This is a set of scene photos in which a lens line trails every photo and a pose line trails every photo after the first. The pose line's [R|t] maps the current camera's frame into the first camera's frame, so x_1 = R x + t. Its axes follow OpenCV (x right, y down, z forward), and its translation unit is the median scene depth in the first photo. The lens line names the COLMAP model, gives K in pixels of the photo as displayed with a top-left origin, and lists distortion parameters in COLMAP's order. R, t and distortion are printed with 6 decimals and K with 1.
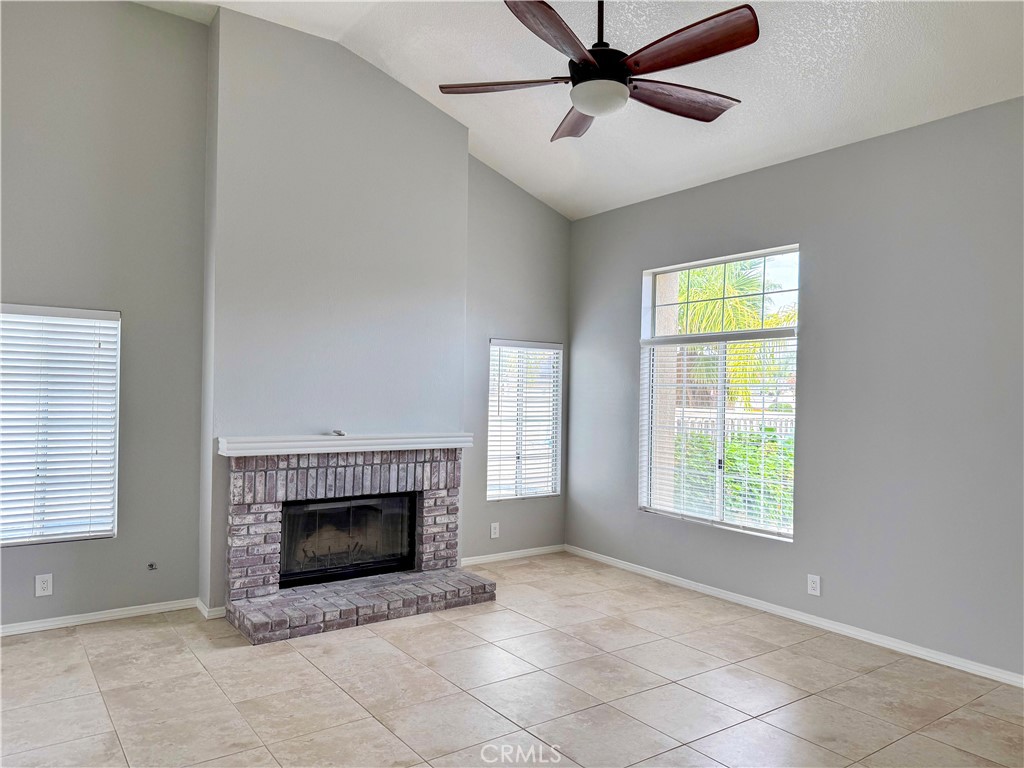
lens RADIAL K [[731.9, 0, 512.0], [0, 731.9, 384.0], [0, 0, 1]] dist [0.073101, -0.088277]
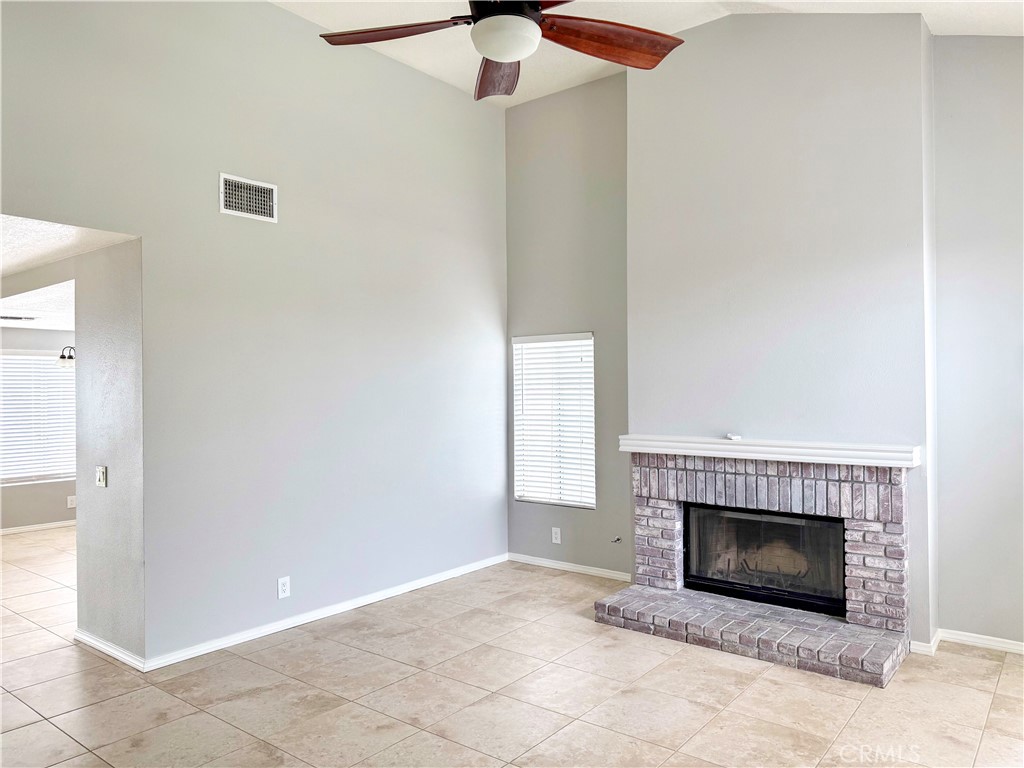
lens RADIAL K [[731.9, 0, 512.0], [0, 731.9, 384.0], [0, 0, 1]] dist [0.073101, -0.088277]
pose [[0.283625, -0.019028, -0.958746, 0.577072], [0.019958, 0.999704, -0.013937, 0.008502], [0.958728, -0.015182, 0.283921, 0.483998]]
